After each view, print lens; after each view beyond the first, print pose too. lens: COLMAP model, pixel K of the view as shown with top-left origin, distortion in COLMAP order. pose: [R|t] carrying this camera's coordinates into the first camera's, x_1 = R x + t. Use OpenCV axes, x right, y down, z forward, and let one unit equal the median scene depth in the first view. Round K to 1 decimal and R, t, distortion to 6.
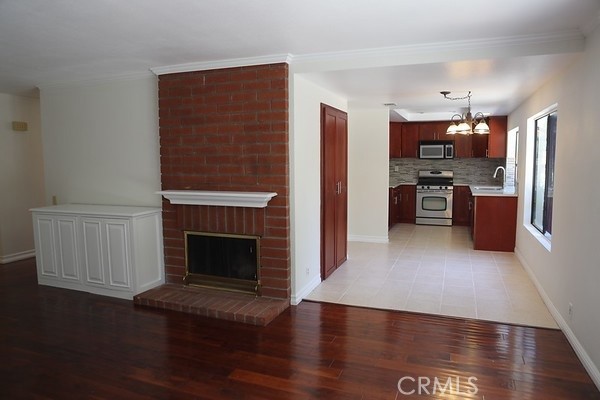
lens RADIAL K [[414.9, 0, 304.6], [0, 414.9, 200.5], [0, 0, 1]] dist [-0.066165, 0.024000]
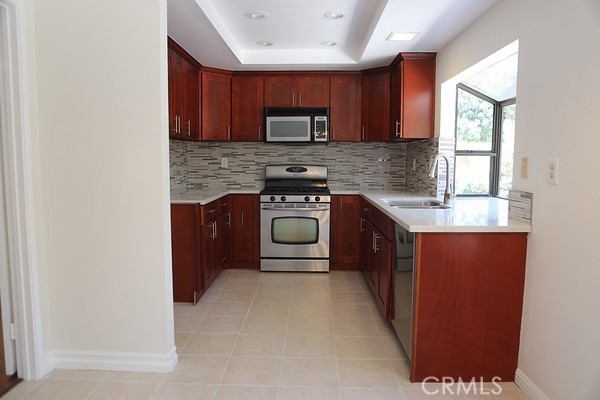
lens RADIAL K [[414.9, 0, 299.8], [0, 414.9, 197.6], [0, 0, 1]] dist [-0.066165, 0.024000]
pose [[0.946748, -0.018869, 0.321421, 0.130865], [0.021568, 0.999756, -0.004840, -0.025304], [-0.321251, 0.011514, 0.946924, 0.429508]]
